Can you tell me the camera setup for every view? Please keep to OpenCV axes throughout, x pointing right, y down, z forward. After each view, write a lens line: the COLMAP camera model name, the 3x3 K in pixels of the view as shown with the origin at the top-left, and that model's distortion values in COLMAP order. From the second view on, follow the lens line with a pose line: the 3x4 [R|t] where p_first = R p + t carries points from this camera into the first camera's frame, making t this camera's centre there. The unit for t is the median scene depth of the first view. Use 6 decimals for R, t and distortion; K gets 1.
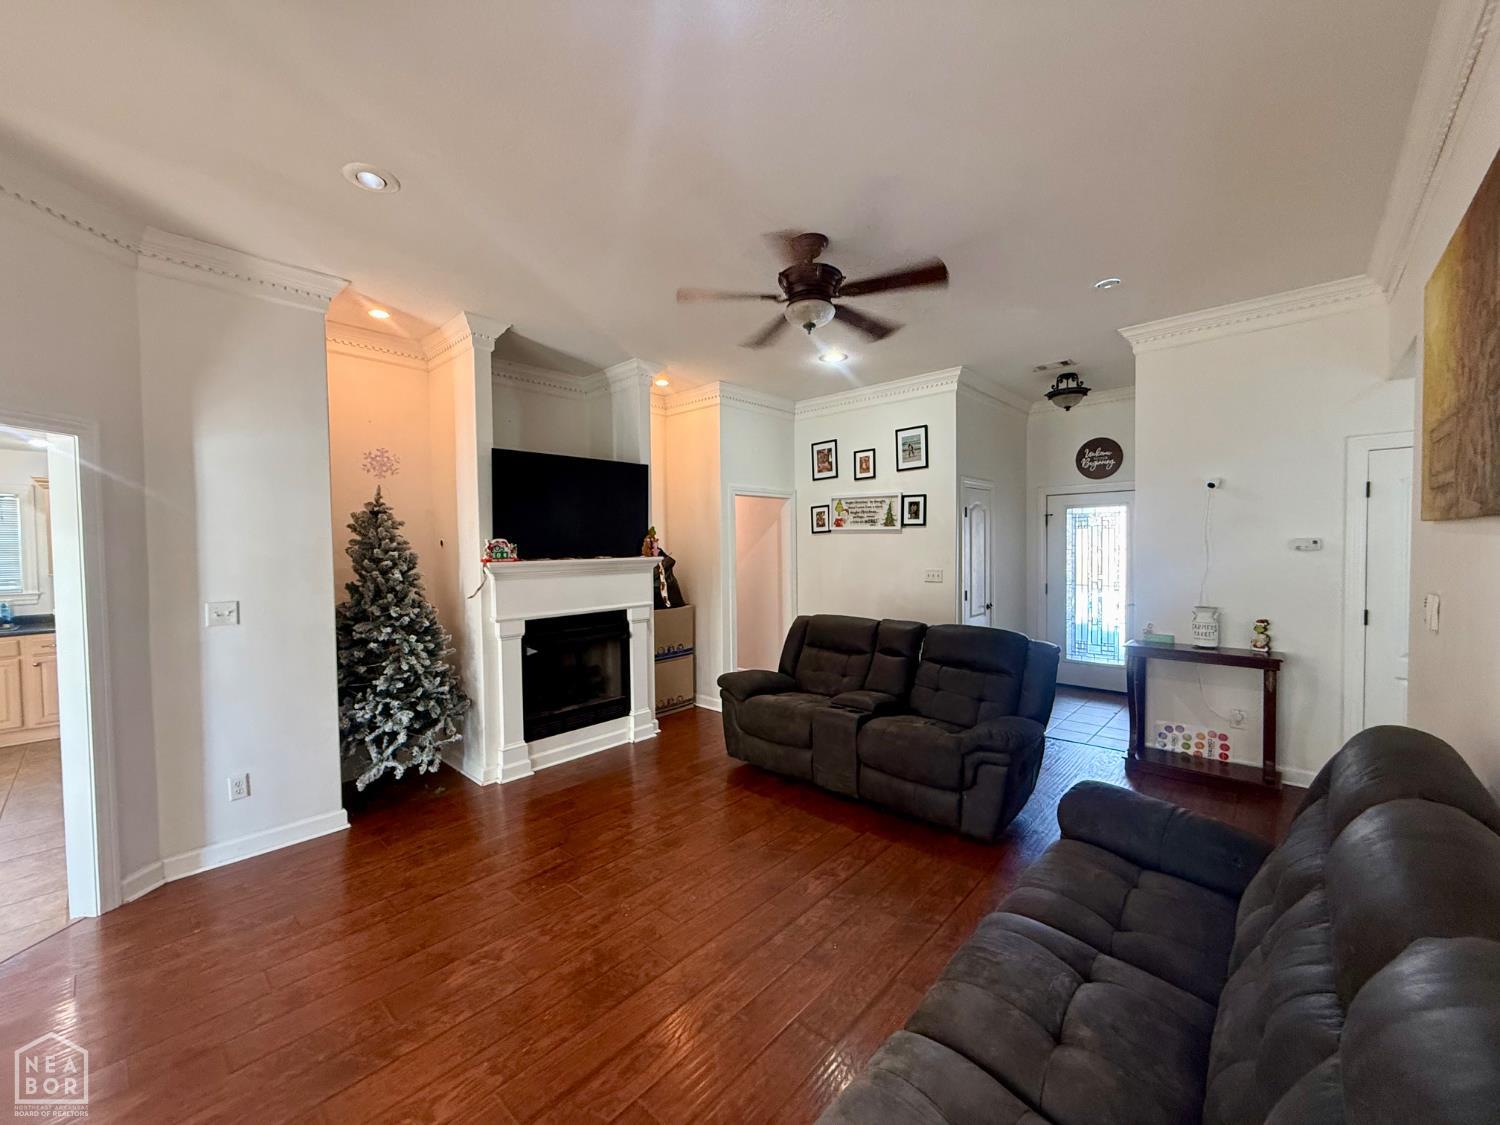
lens RADIAL K [[597.0, 0, 743.9], [0, 597.0, 562.4], [0, 0, 1]] dist [-0.000488, -0.000046]
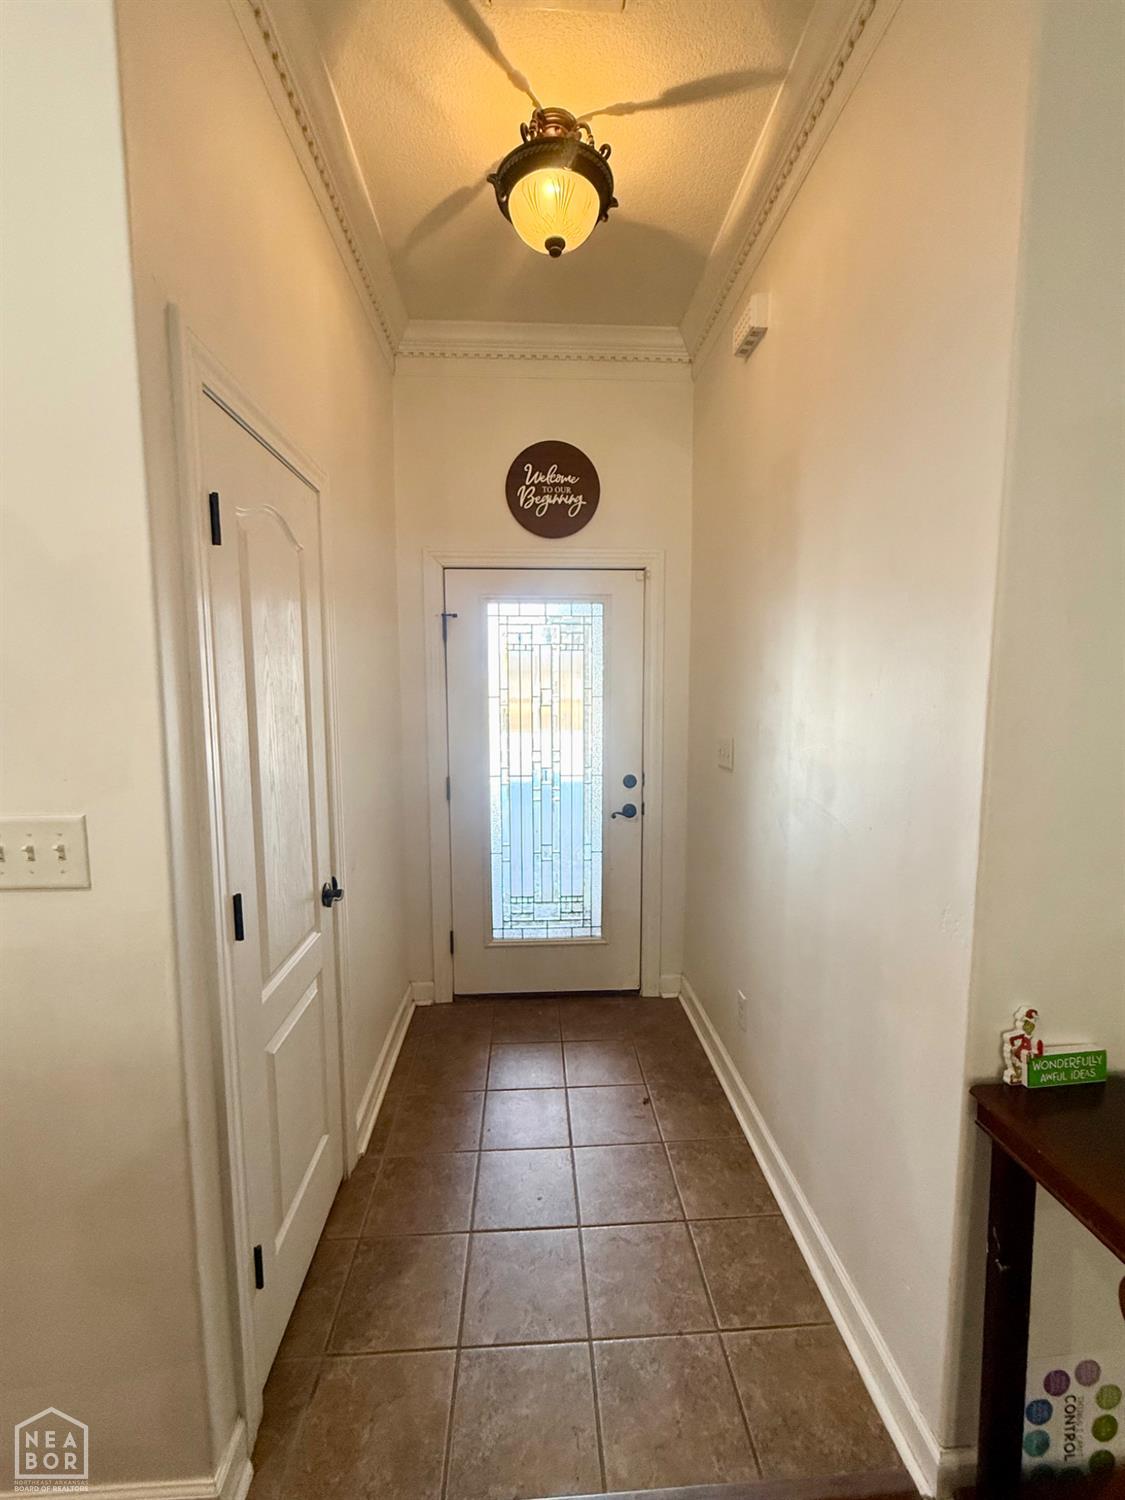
lens RADIAL K [[597.0, 0, 558.1], [0, 597.0, 747.1], [0, 0, 1]] dist [-0.000488, -0.000046]
pose [[0.693410, -0.064058, 0.717690, 0.309143], [0.017800, 0.997259, 0.071814, -0.018899], [-0.720324, -0.037022, 0.692649, 0.785826]]
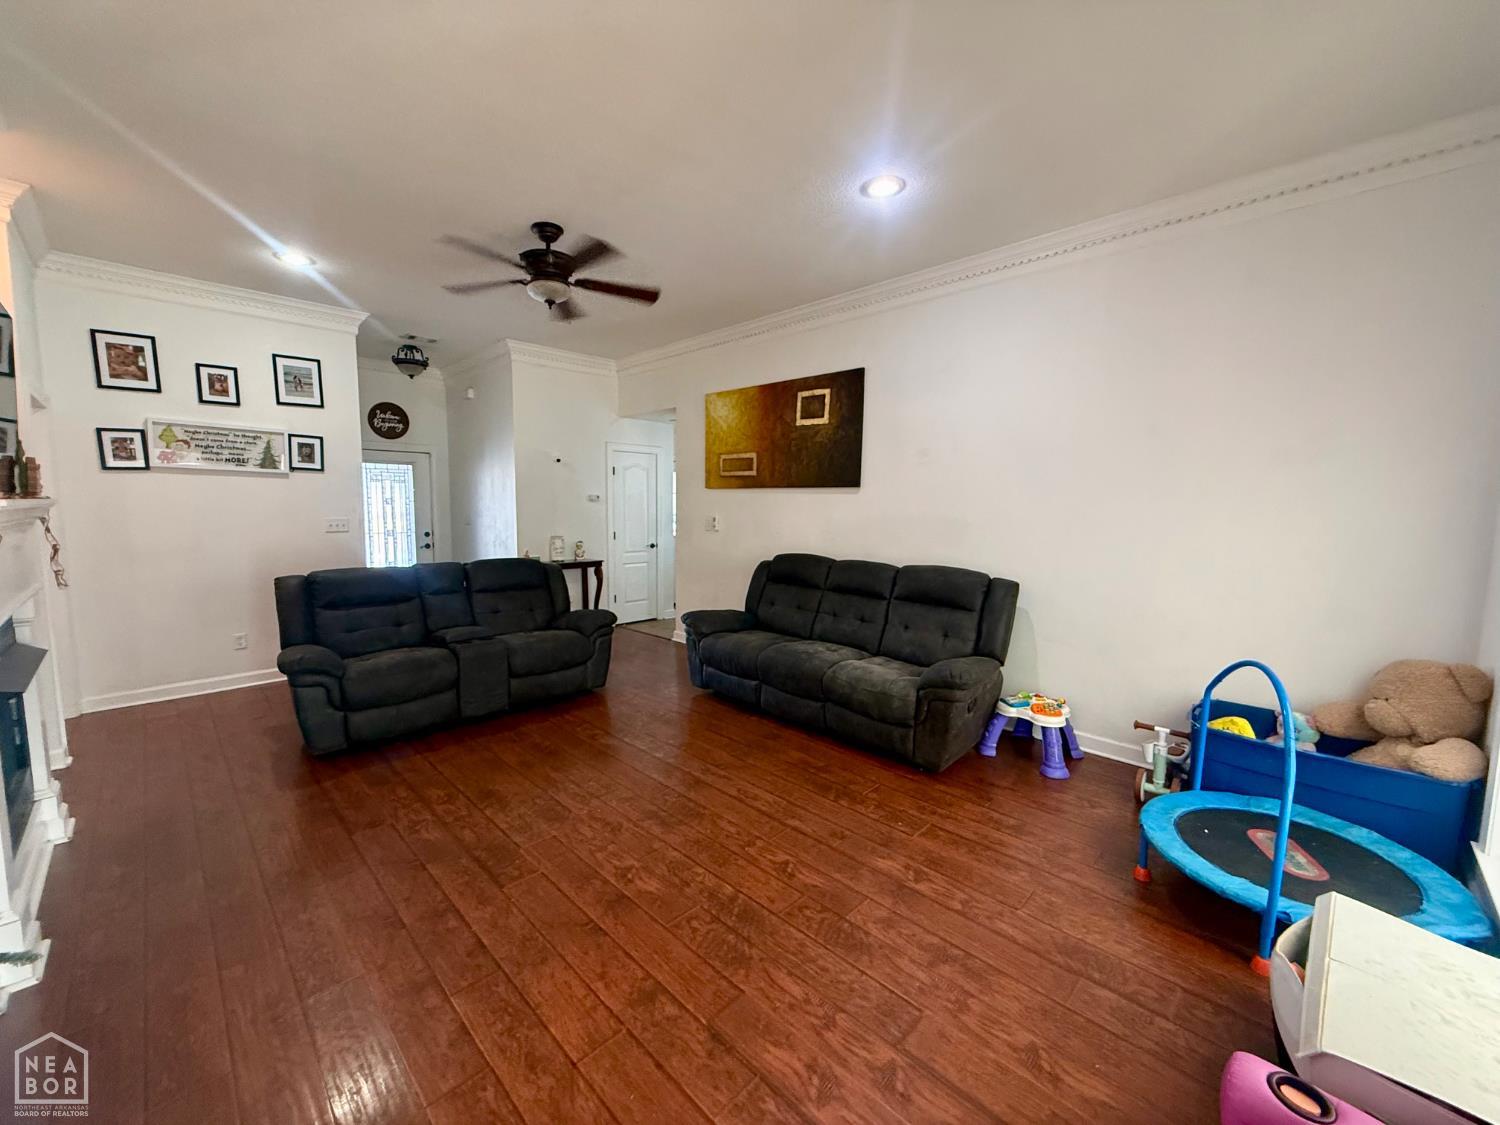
lens RADIAL K [[597.0, 0, 747.6], [0, 597.0, 564.1], [0, 0, 1]] dist [-0.000488, -0.000046]
pose [[0.031608, -0.087862, 0.995631, -0.619836], [0.020649, 0.995974, 0.087237, 0.014522], [-0.999287, 0.017801, 0.033295, 0.325238]]
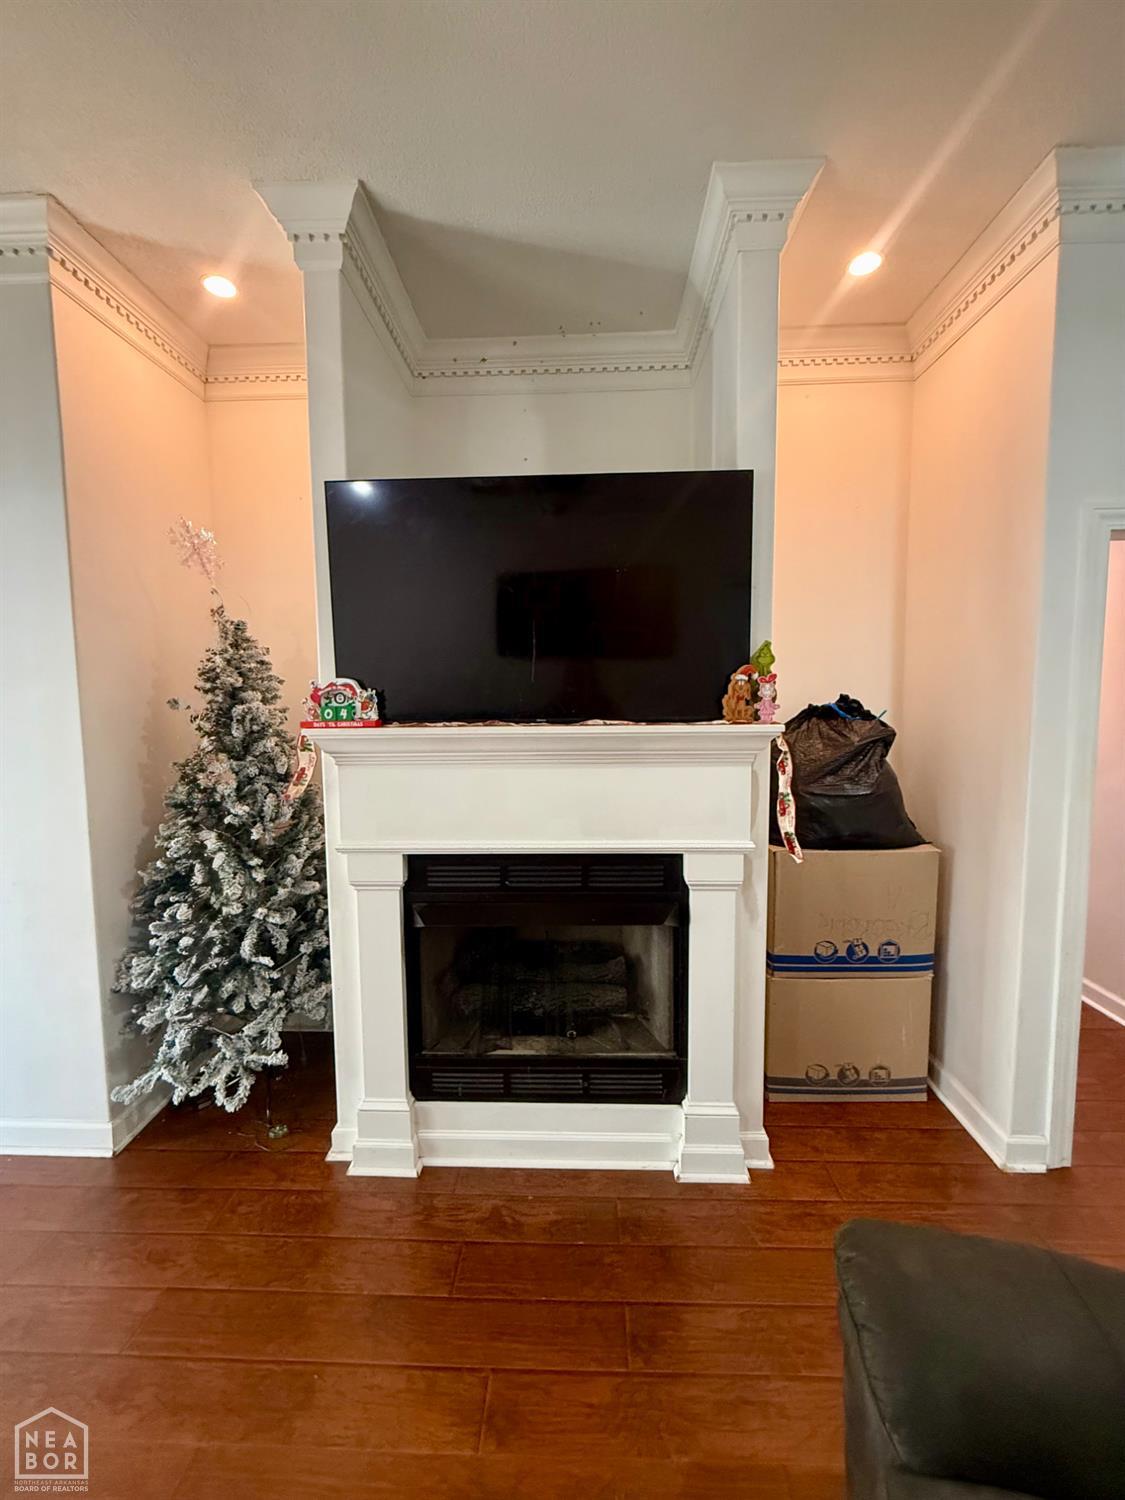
lens RADIAL K [[597.0, 0, 564.3], [0, 597.0, 751.5], [0, 0, 1]] dist [-0.000488, -0.000046]
pose [[0.650305, 0.069432, -0.756494, 0.048208], [-0.021045, 0.997079, 0.073422, -0.015324], [0.759382, -0.031826, 0.649866, 0.623149]]
